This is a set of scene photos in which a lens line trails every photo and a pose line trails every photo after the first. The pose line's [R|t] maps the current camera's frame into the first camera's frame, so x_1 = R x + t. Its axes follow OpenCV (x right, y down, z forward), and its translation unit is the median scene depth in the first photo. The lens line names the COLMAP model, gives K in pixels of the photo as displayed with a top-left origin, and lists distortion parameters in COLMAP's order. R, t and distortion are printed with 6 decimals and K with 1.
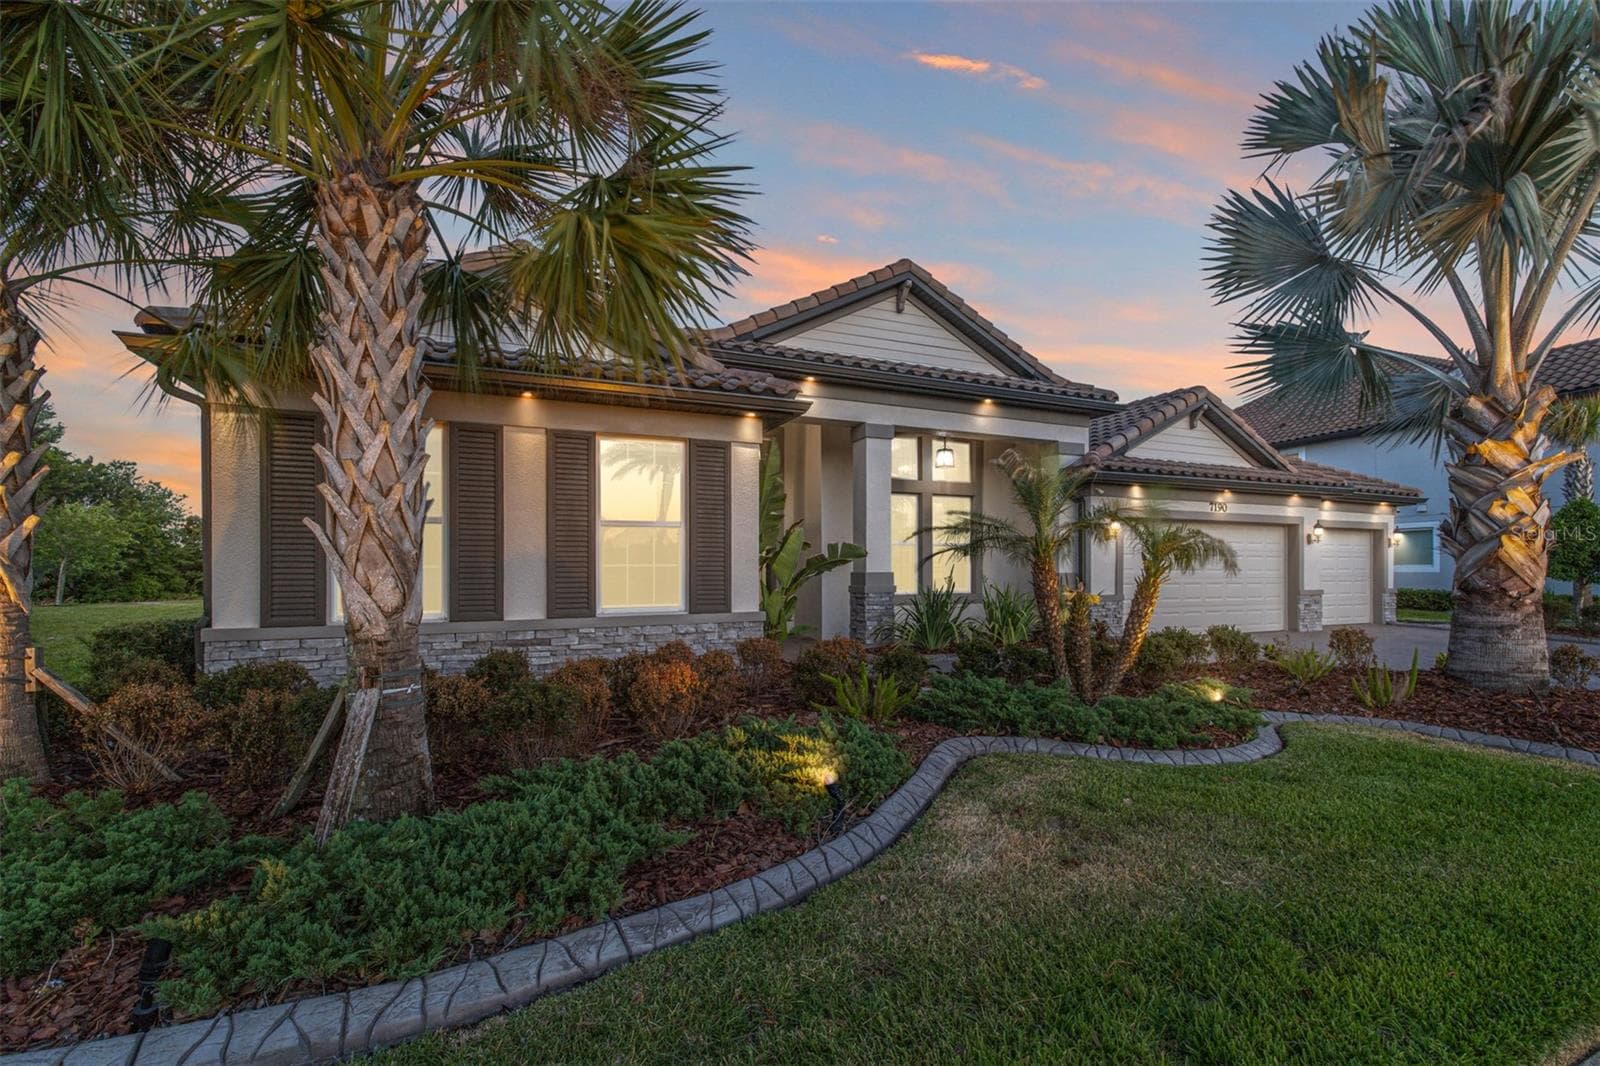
lens RADIAL K [[694.9, 0, 801.5], [0, 694.9, 556.6], [0, 0, 1]] dist [-0.000813, -0.000033]
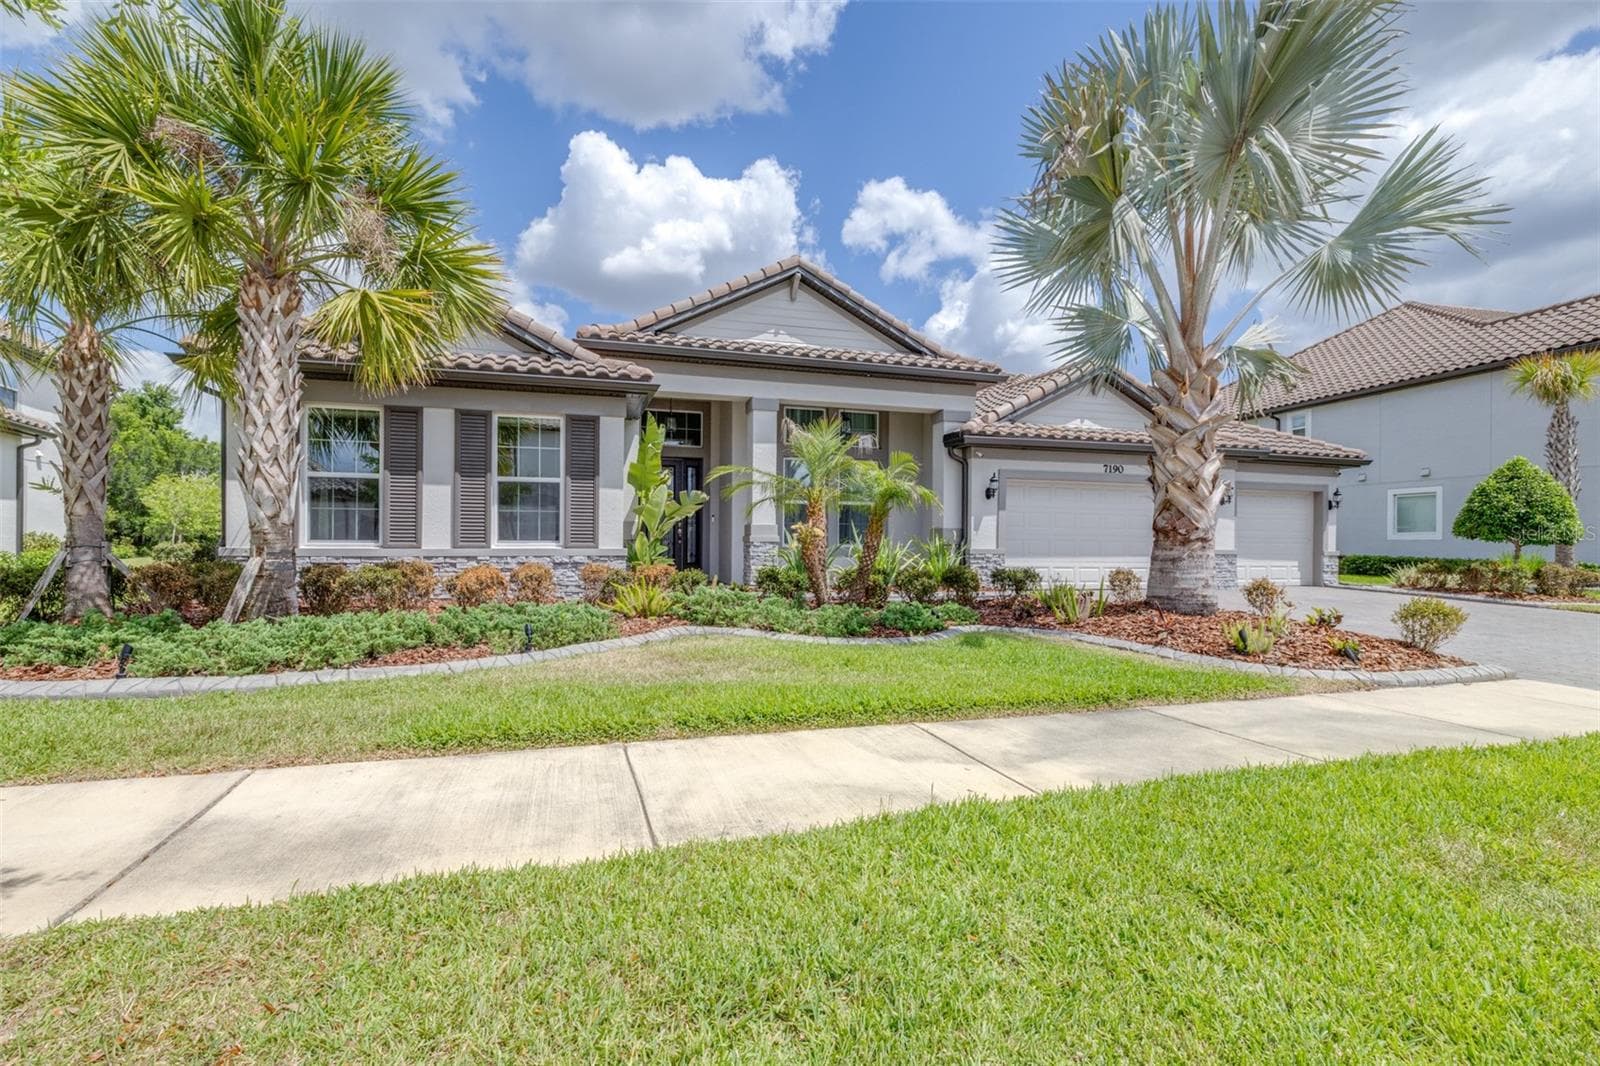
lens RADIAL K [[750.3, 0, 800.0], [0, 750.3, 533.0], [0, 0, 1]] dist [-0.002005, -0.000078]
pose [[0.990178, 0.005821, -0.139689, 0.549973], [-0.006483, 0.999970, -0.004286, 0.065599], [0.139659, 0.005149, 0.990186, -0.386511]]
